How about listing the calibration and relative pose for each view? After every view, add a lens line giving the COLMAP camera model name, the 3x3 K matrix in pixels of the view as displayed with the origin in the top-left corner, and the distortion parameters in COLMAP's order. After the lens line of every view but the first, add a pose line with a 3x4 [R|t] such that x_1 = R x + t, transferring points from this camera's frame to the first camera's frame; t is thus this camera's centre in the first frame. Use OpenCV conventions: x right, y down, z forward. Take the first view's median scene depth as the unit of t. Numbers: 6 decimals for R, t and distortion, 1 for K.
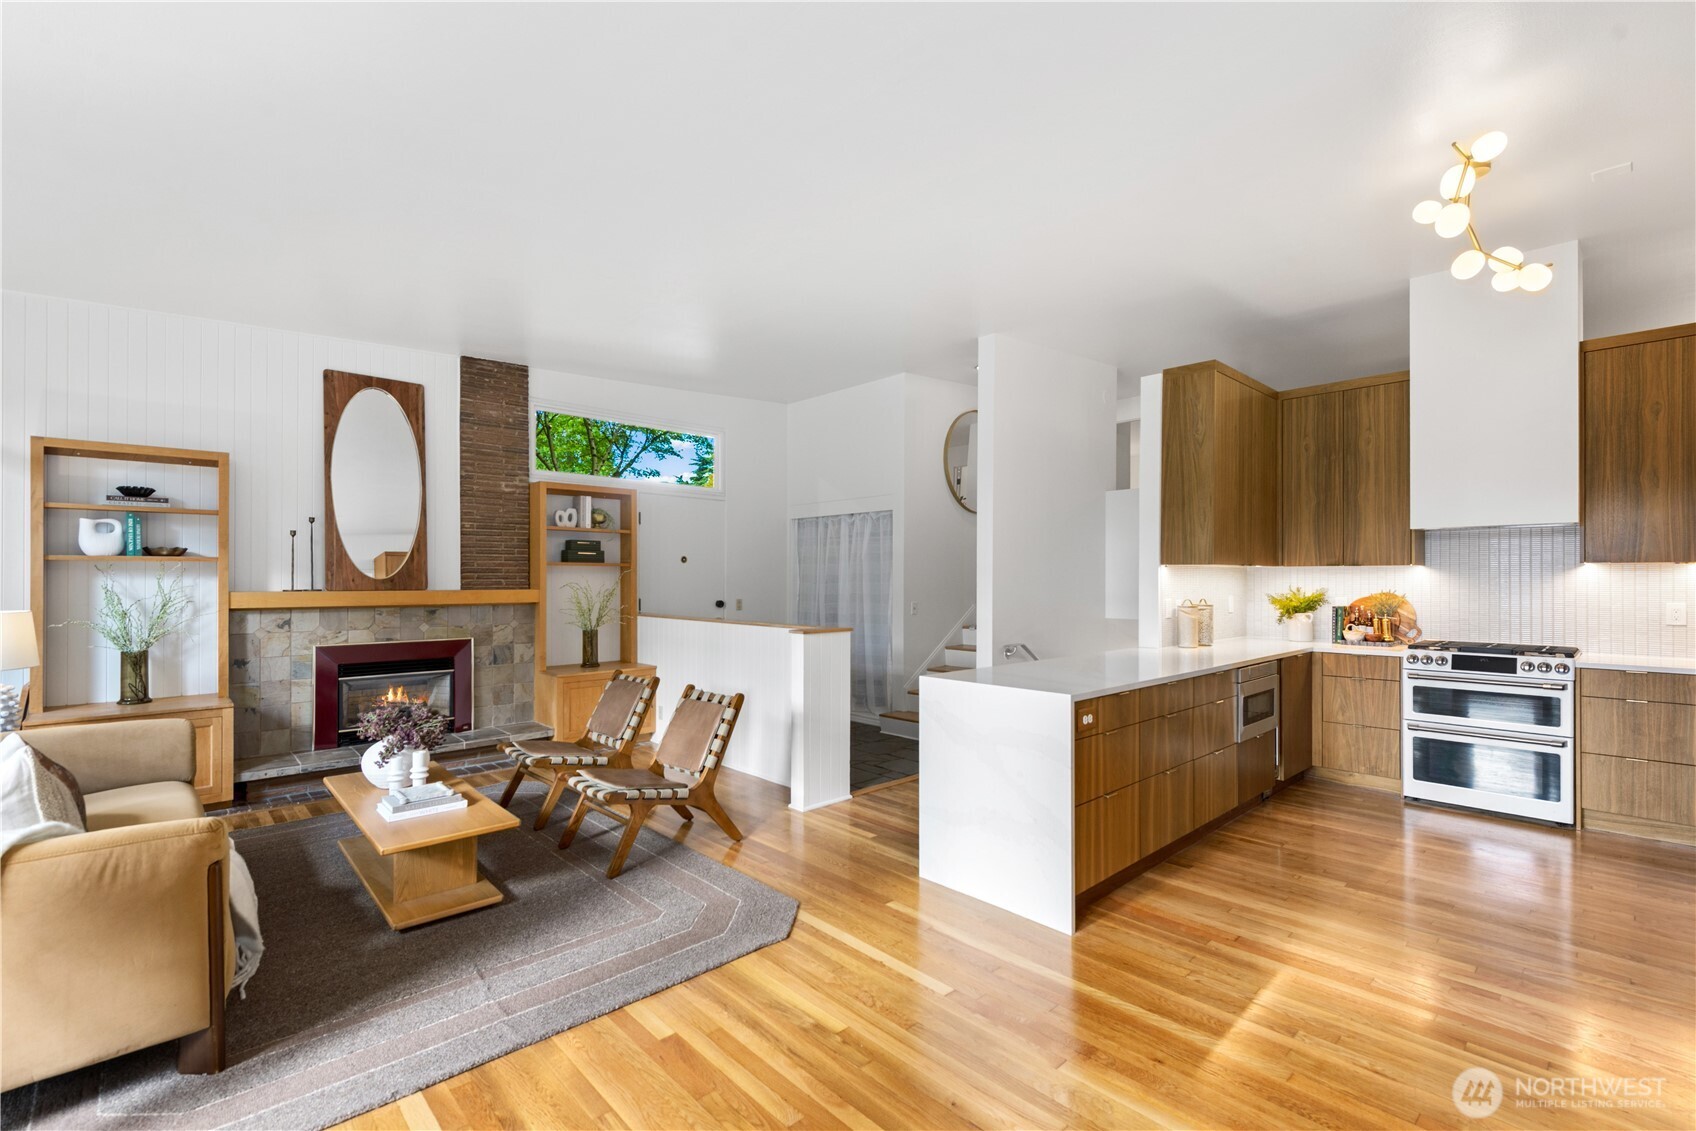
lens RADIAL K [[753.7, 0, 855.2], [0, 753.7, 580.3], [0, 0, 1]] dist [0.002589, -0.000447]
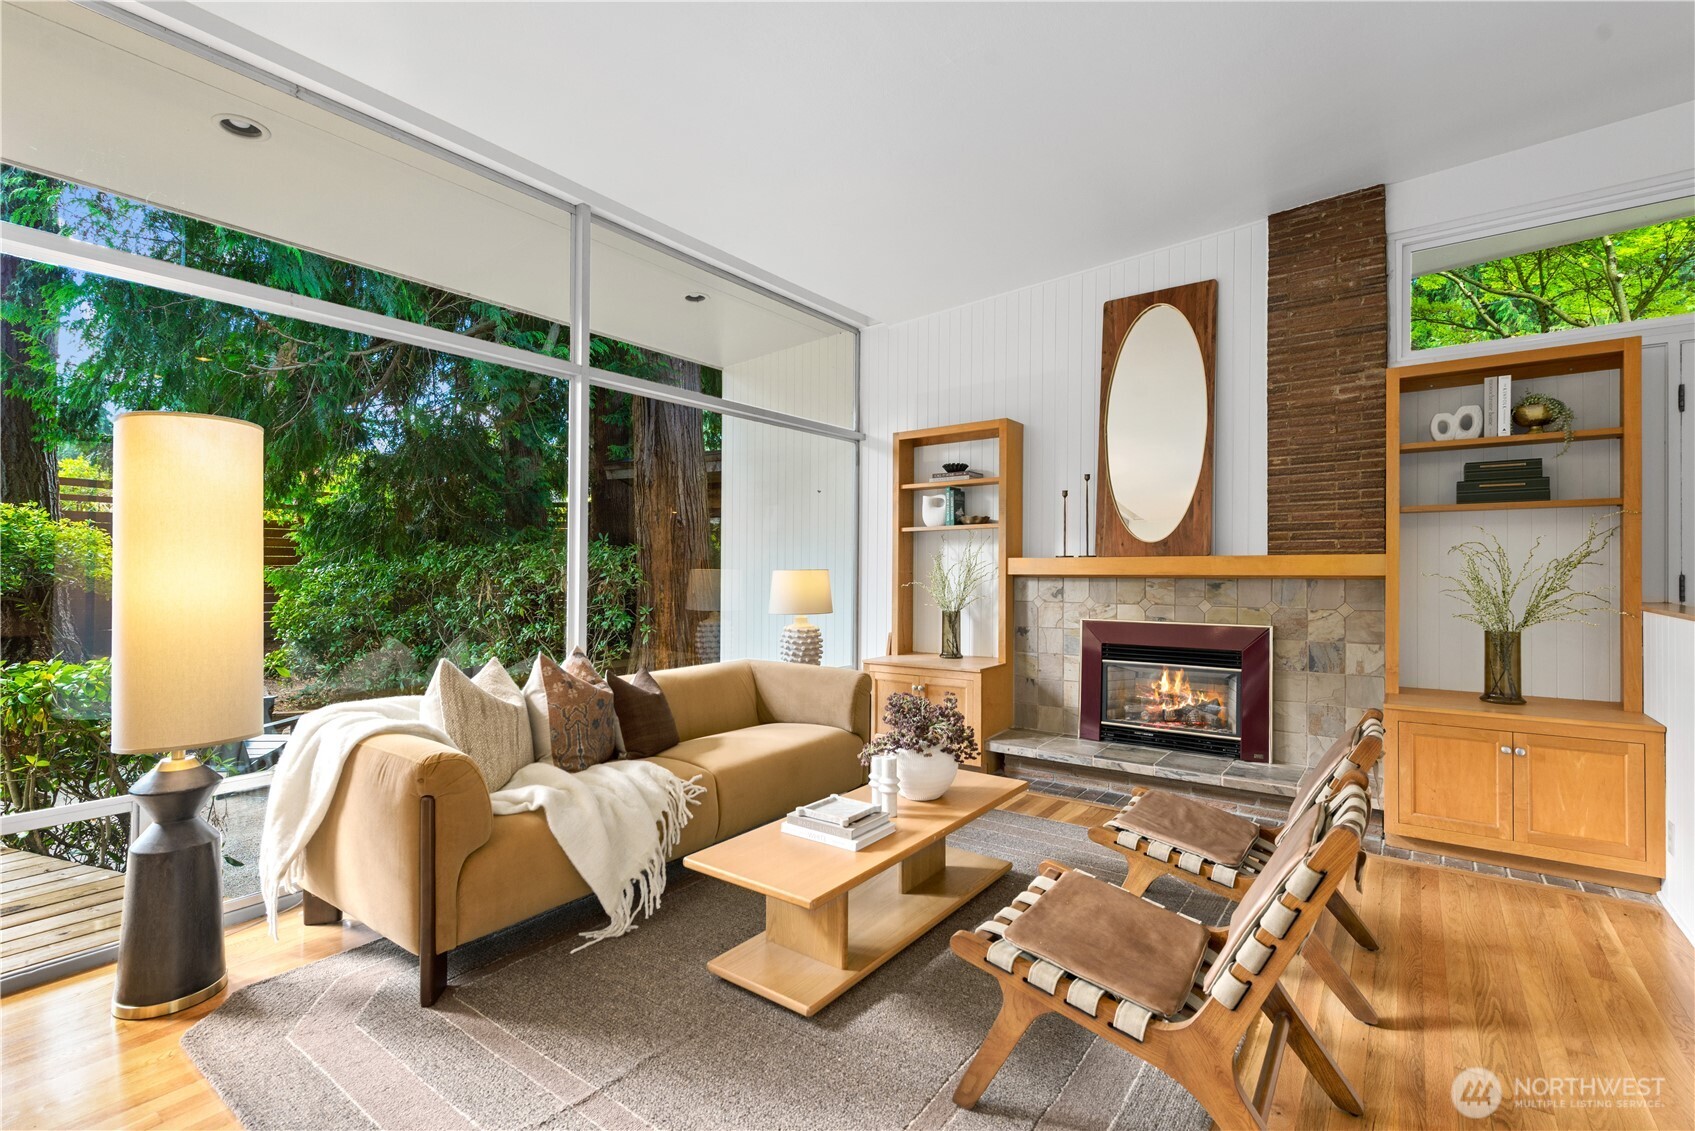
lens RADIAL K [[753.4, 0, 847.0], [0, 753.4, 570.3], [0, 0, 1]] dist [0.001702, 0.000101]
pose [[0.180639, 0.001471, -0.983548, 0.098878], [-0.000327, 0.999999, 0.001435, 0.028841], [0.983549, 0.000063, 0.180639, 0.575239]]
